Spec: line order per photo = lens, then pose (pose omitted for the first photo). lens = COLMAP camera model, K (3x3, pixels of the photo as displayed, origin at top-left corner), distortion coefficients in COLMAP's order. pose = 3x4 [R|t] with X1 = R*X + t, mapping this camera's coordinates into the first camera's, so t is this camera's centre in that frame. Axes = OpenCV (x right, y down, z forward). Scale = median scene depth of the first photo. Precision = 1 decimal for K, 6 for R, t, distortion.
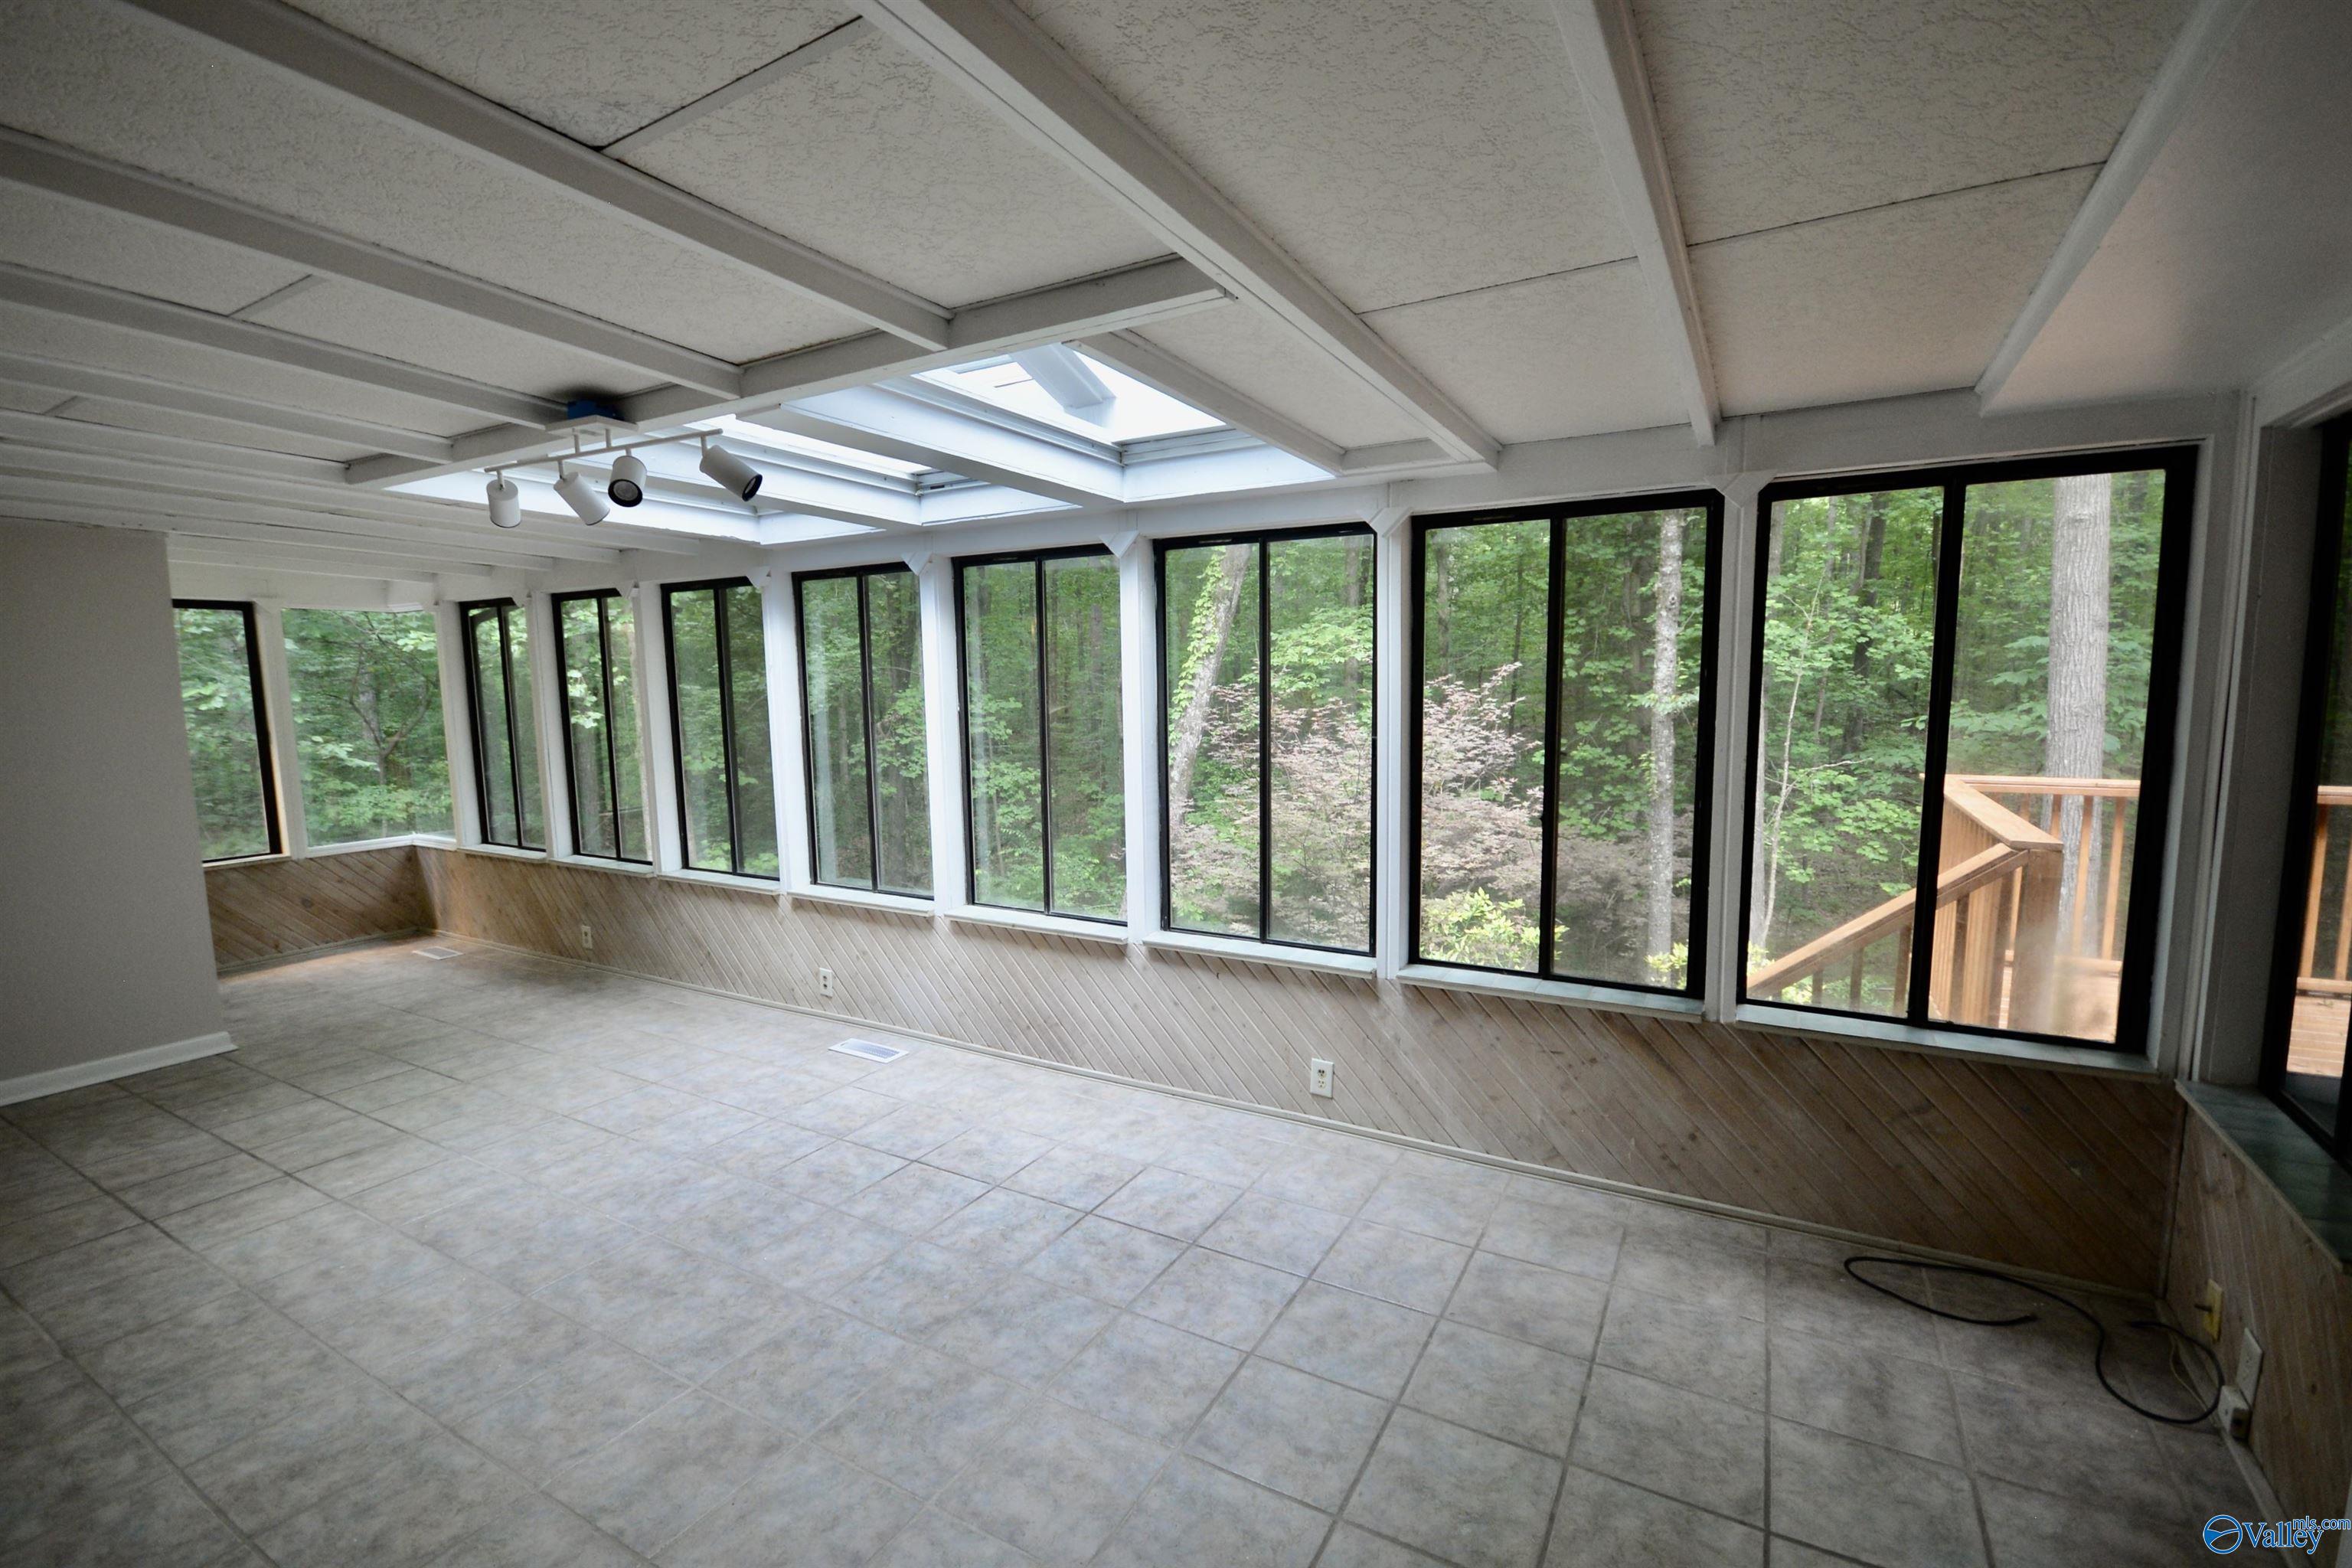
lens RADIAL K [[1026.9, 0, 1176.4], [0, 1026.9, 792.3], [0, 0, 1]] dist [-0.000373, -0.006718]
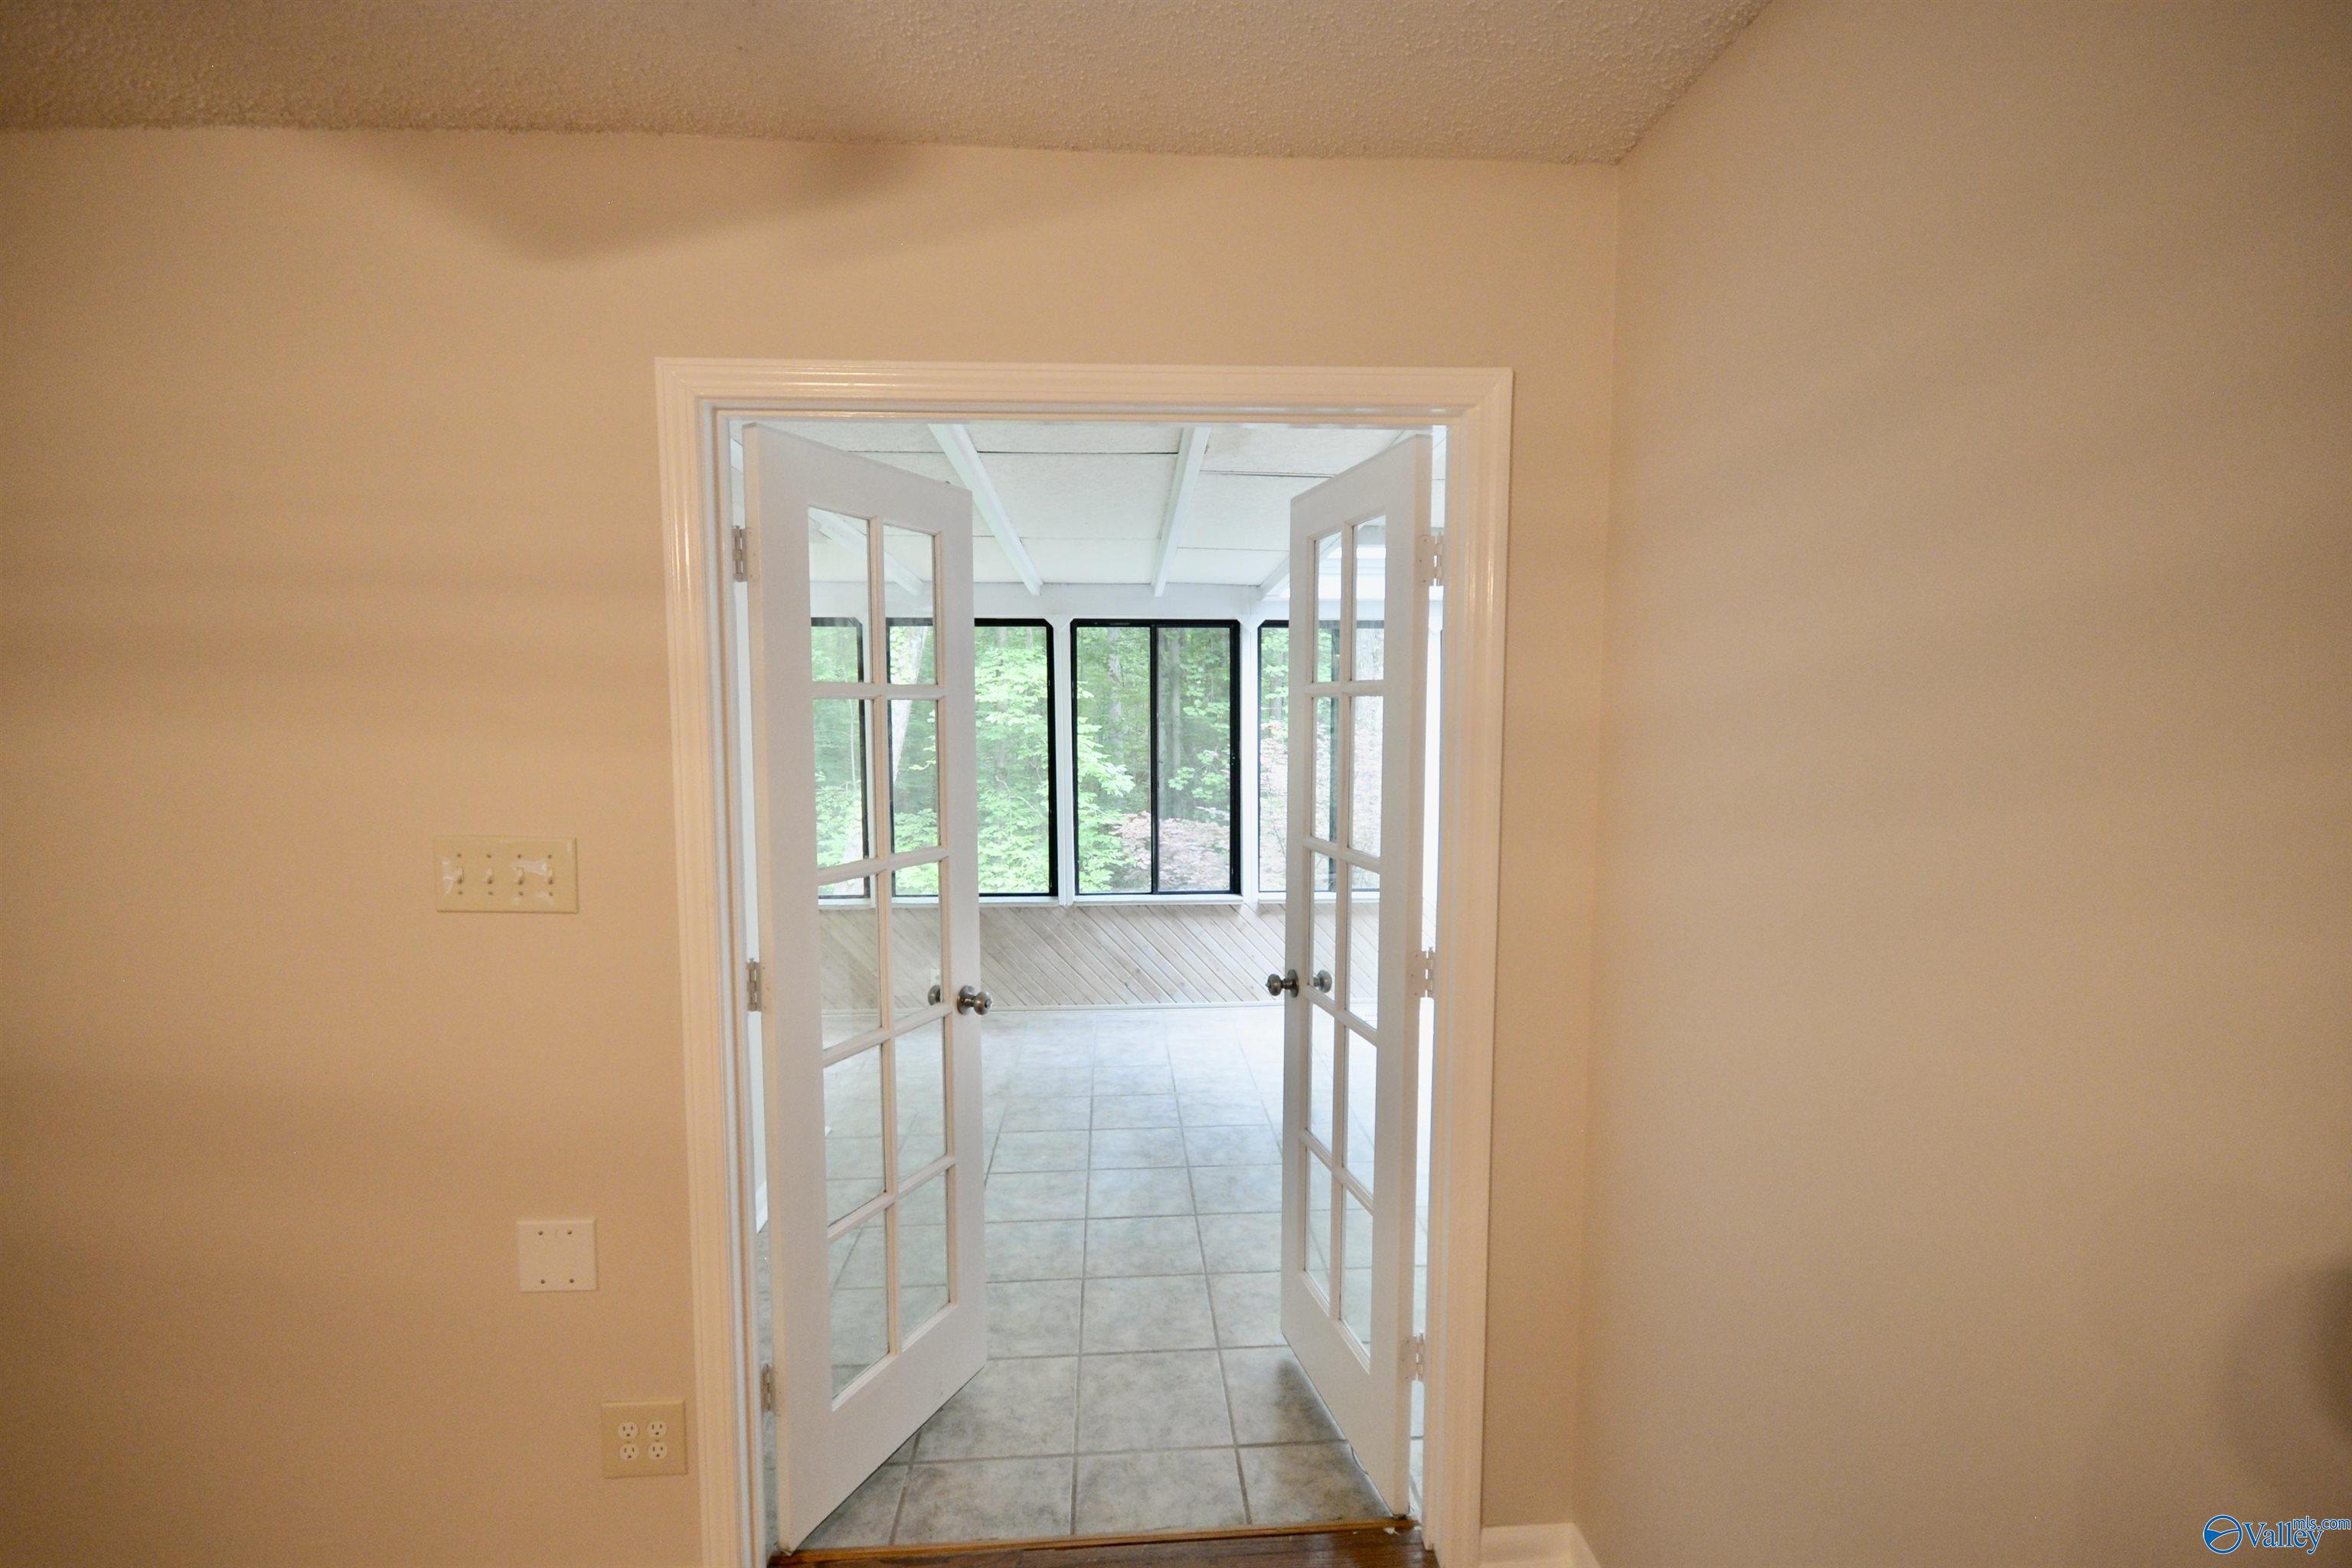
lens RADIAL K [[1026.9, 0, 1176.4], [0, 1026.9, 792.3], [0, 0, 1]] dist [-0.000373, -0.006718]
pose [[0.833122, -0.032967, 0.552106, -1.085381], [0.052101, 0.998461, -0.019000, -0.006439], [-0.550630, 0.044595, 0.833558, 0.085677]]
